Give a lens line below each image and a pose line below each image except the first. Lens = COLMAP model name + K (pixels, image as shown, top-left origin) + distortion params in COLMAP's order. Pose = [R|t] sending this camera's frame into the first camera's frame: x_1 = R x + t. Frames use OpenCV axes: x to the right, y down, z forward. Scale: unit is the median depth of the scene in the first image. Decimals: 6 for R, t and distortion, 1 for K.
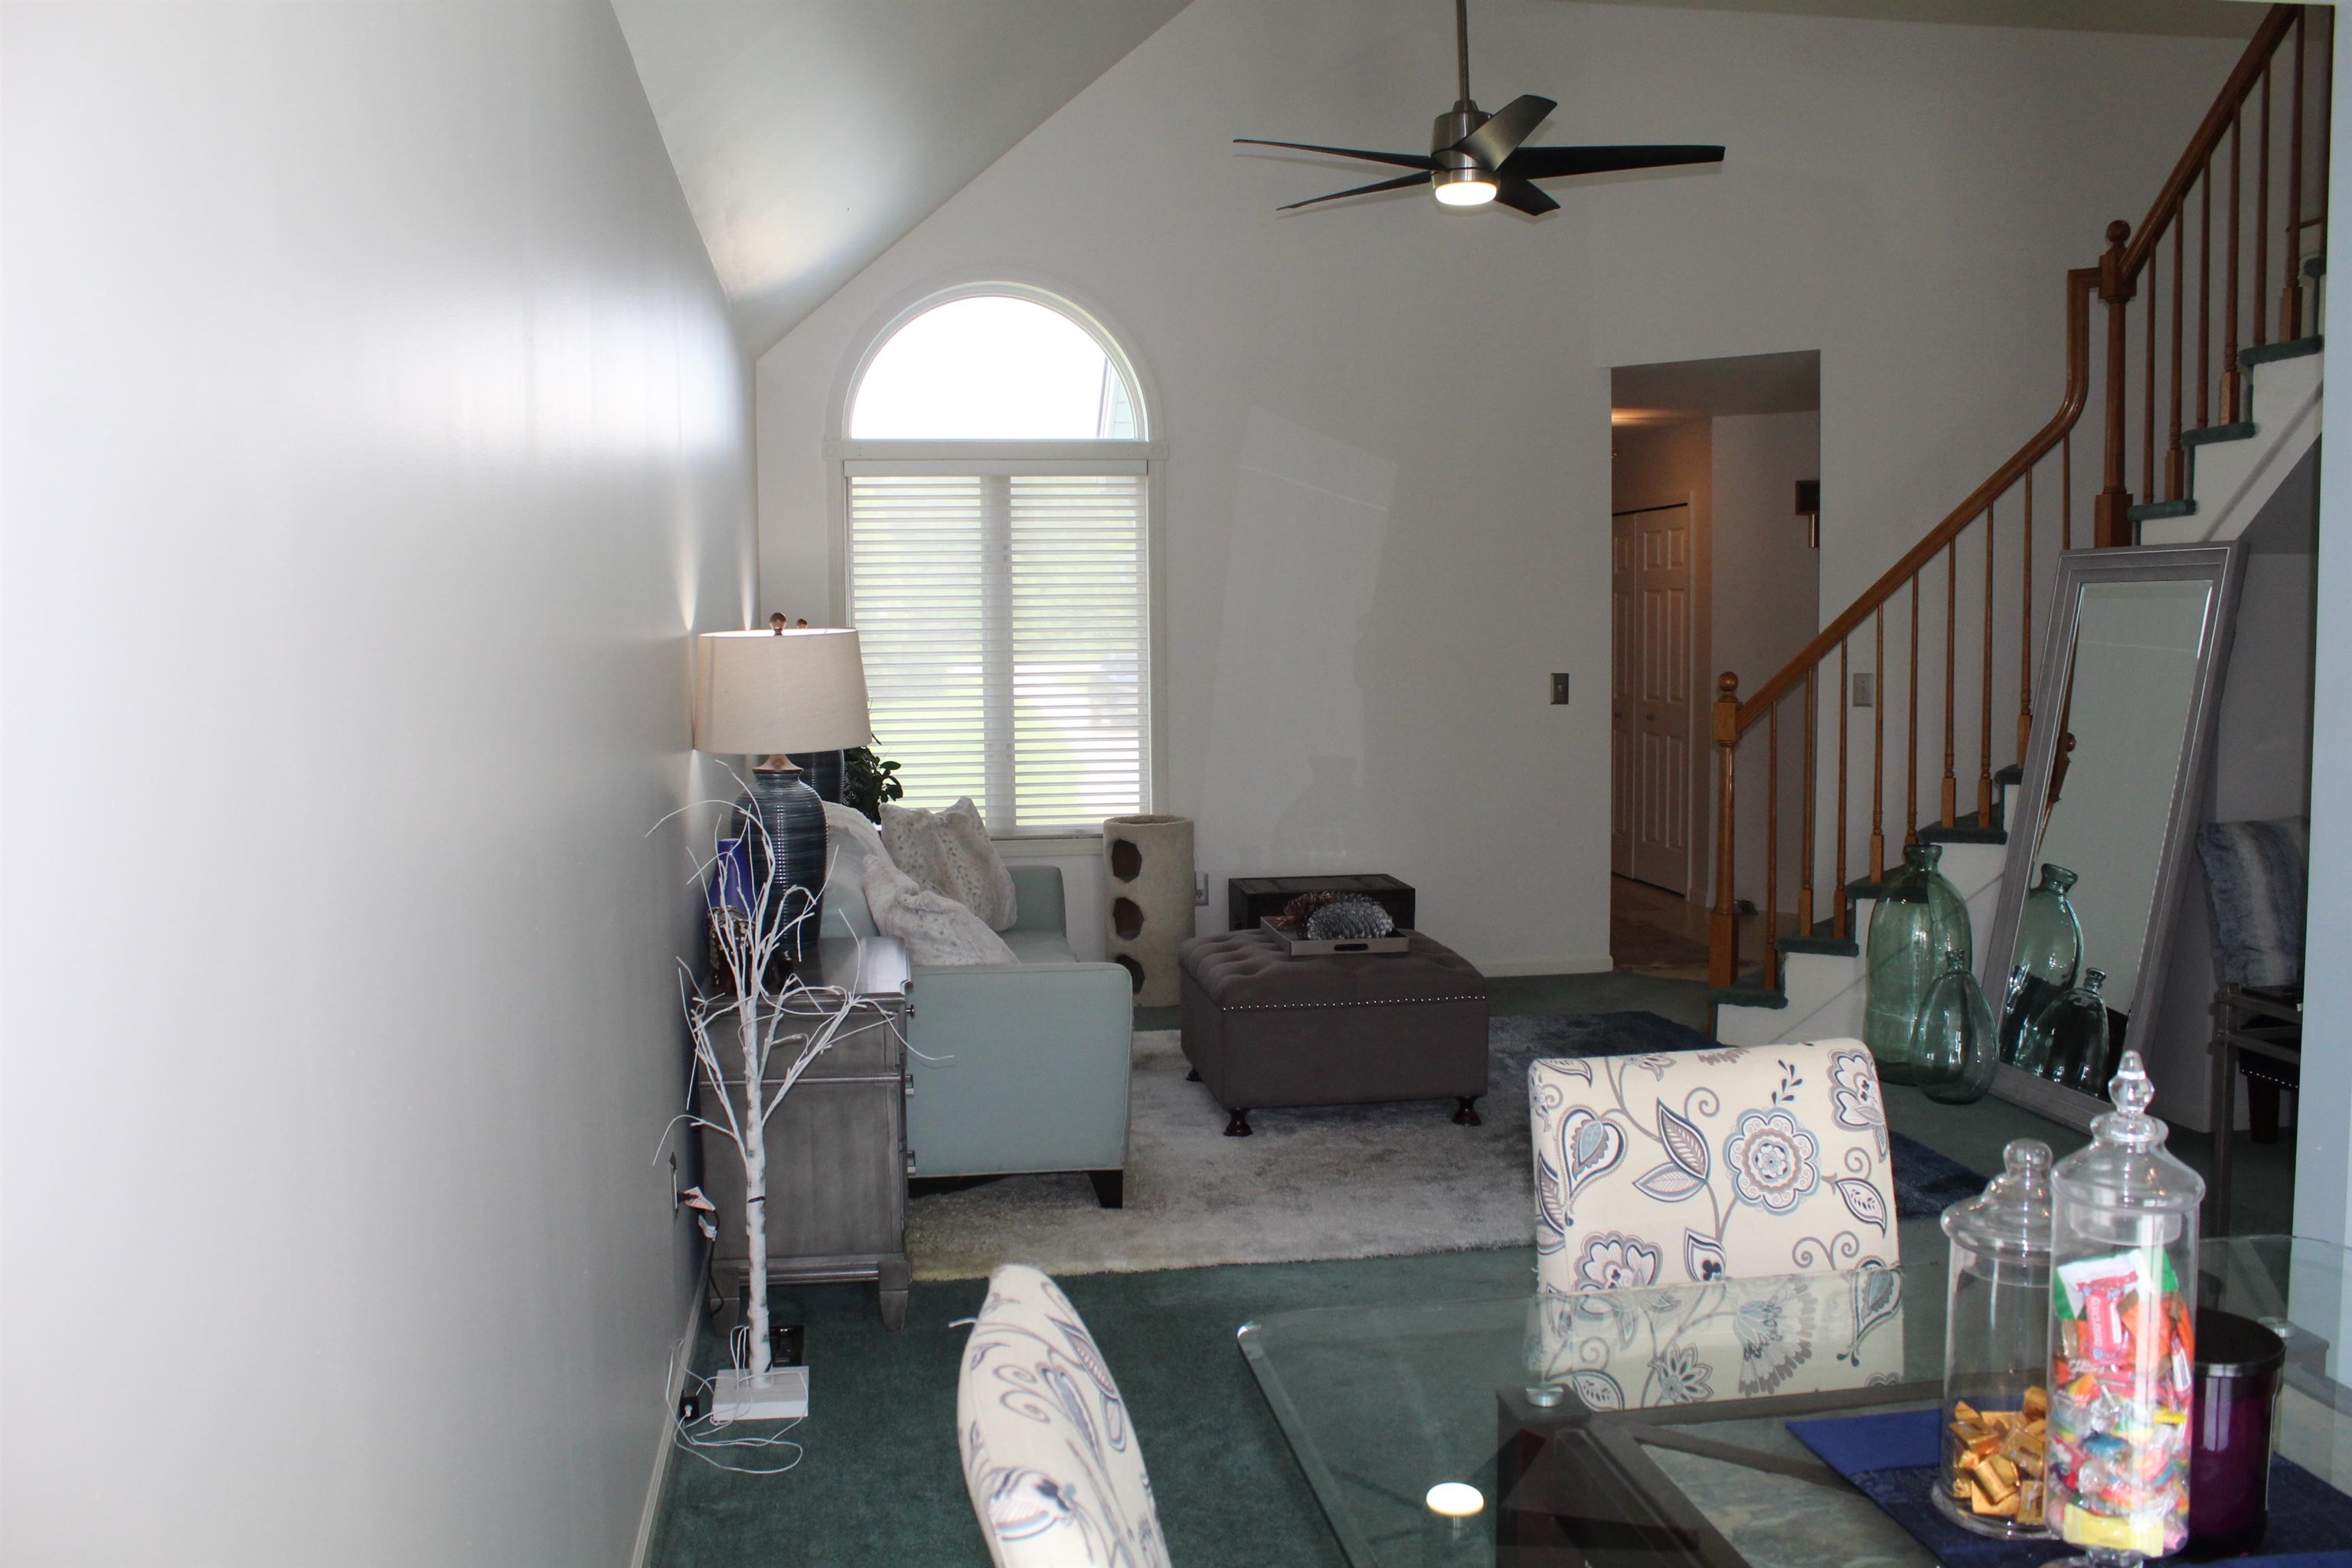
lens RADIAL K [[1965.2, 0, 1175.2], [0, 1965.2, 781.6], [0, 0, 1]] dist [-0.100857, 0.006143]
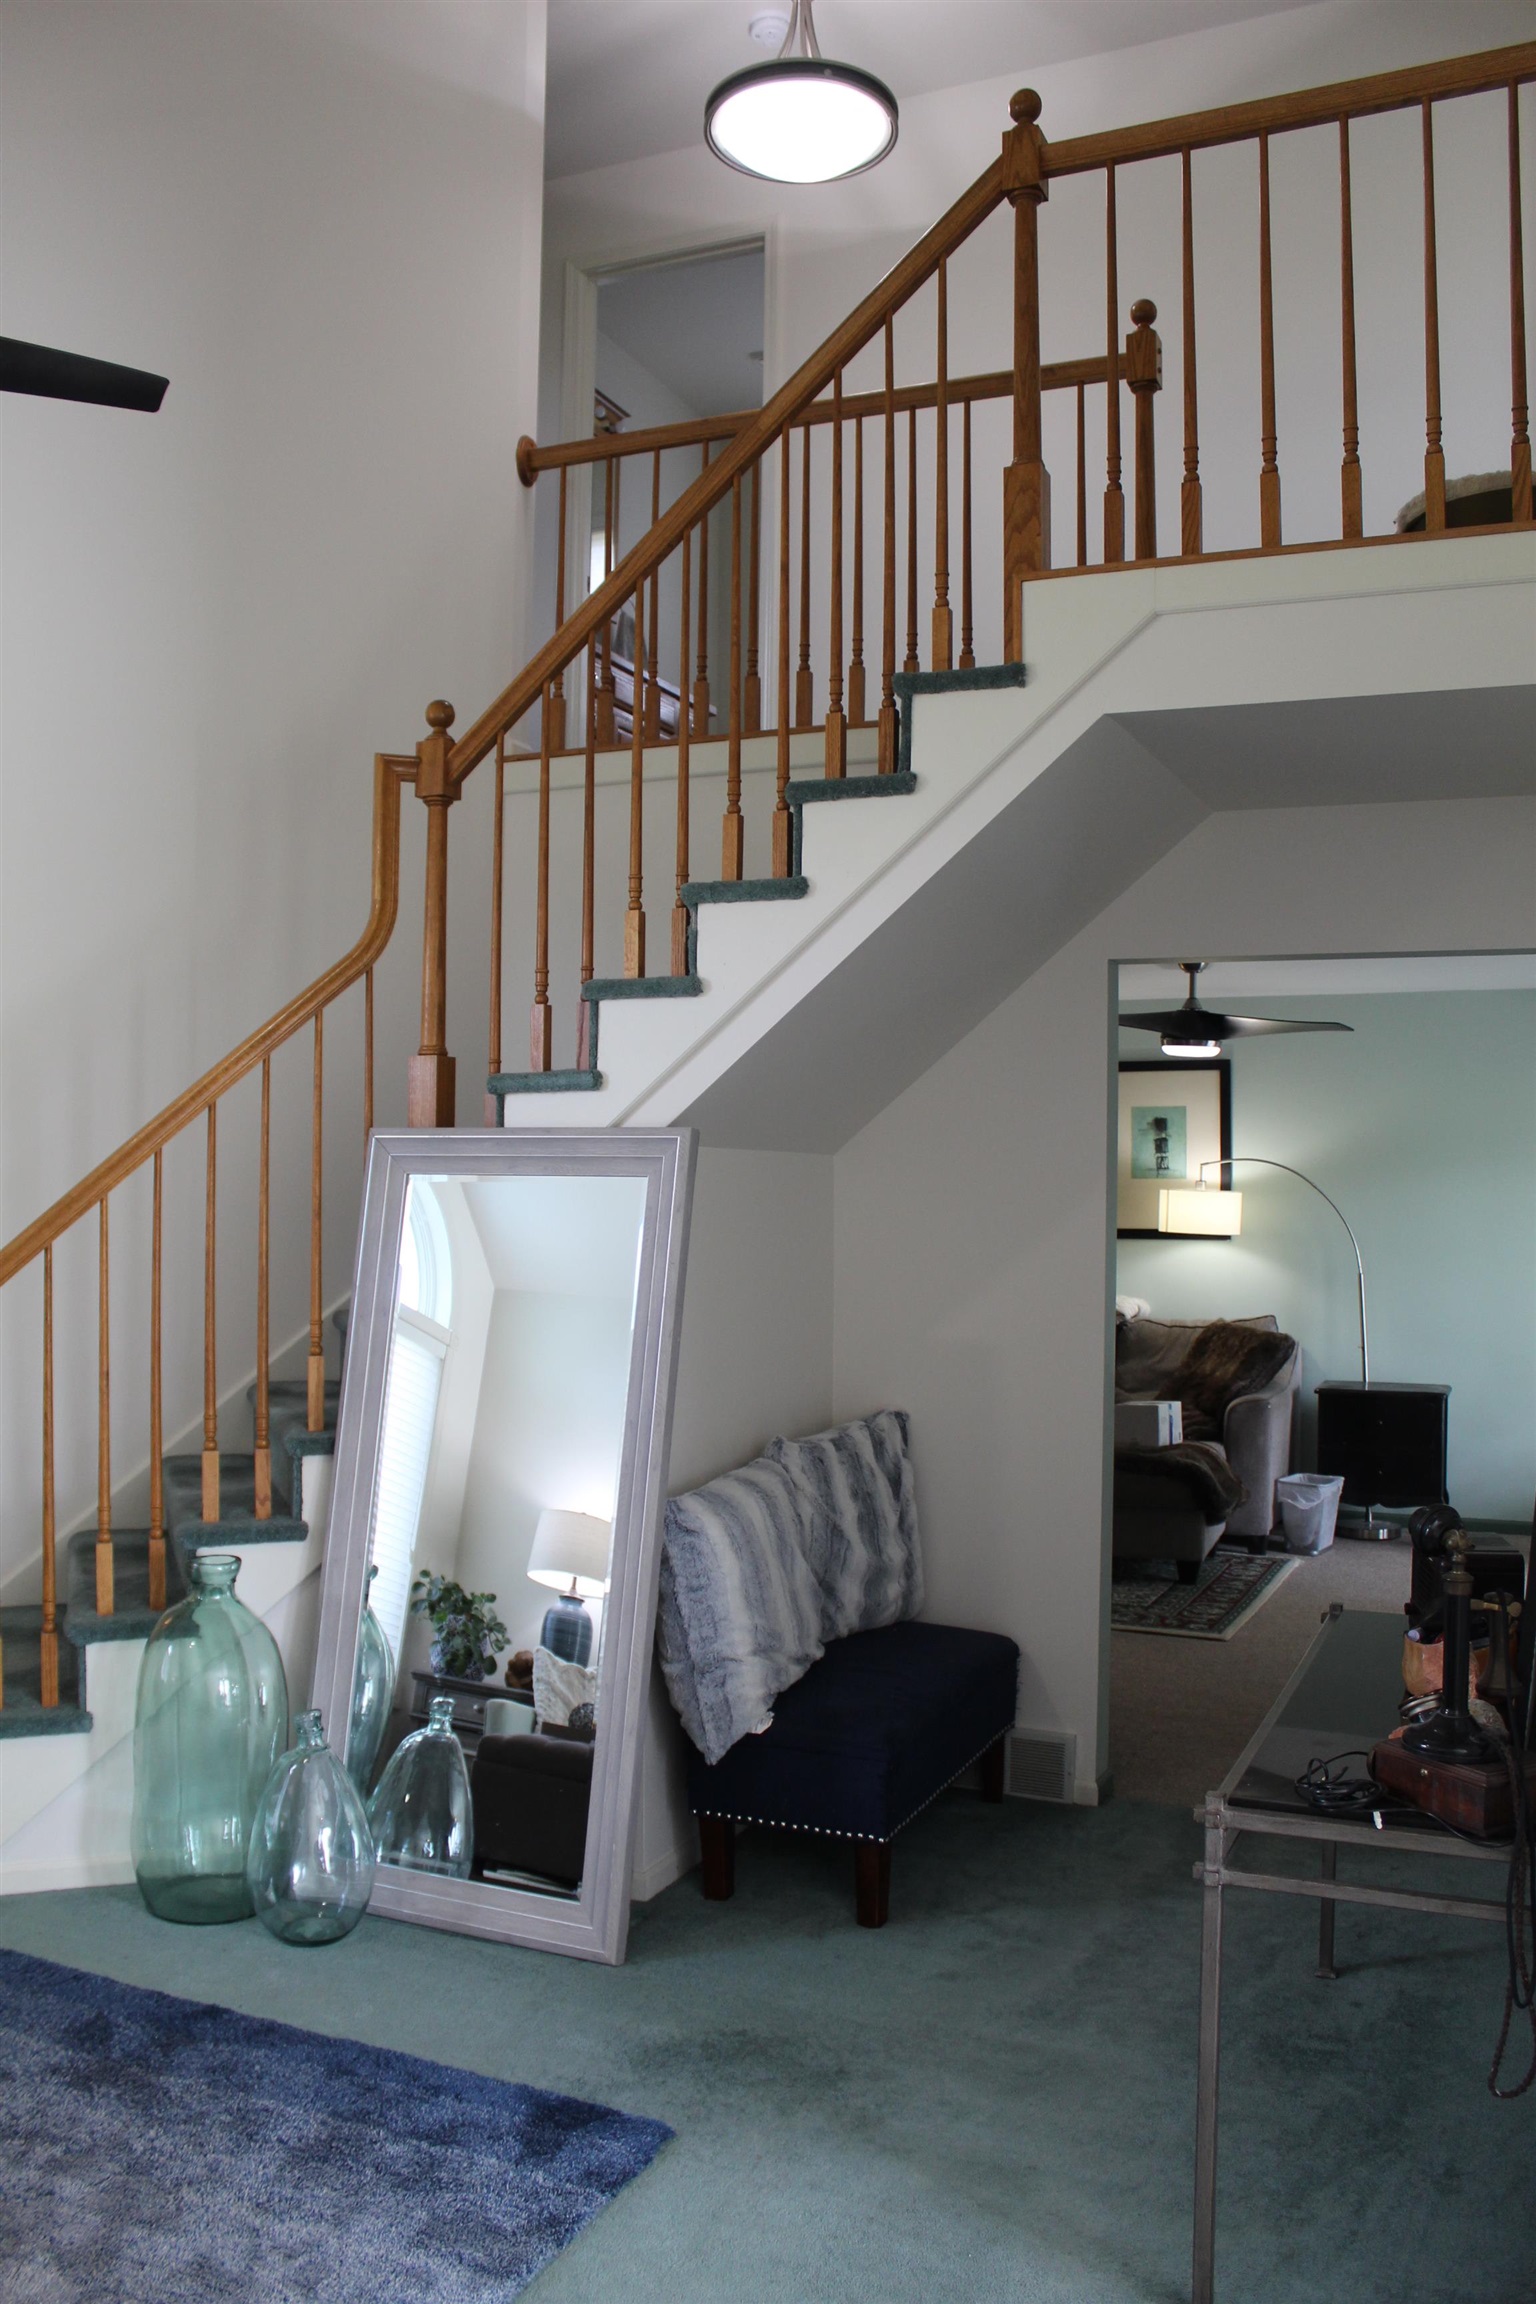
lens RADIAL K [[1925.1, 0, 767.7], [0, 1925.1, 1154.3], [0, 0, 1]] dist [-0.100857, 0.006143]
pose [[0.550418, 0.030112, 0.834346, -0.067362], [0.049443, 0.996420, -0.068579, -0.055255], [-0.833424, 0.079000, 0.546959, 0.493596]]
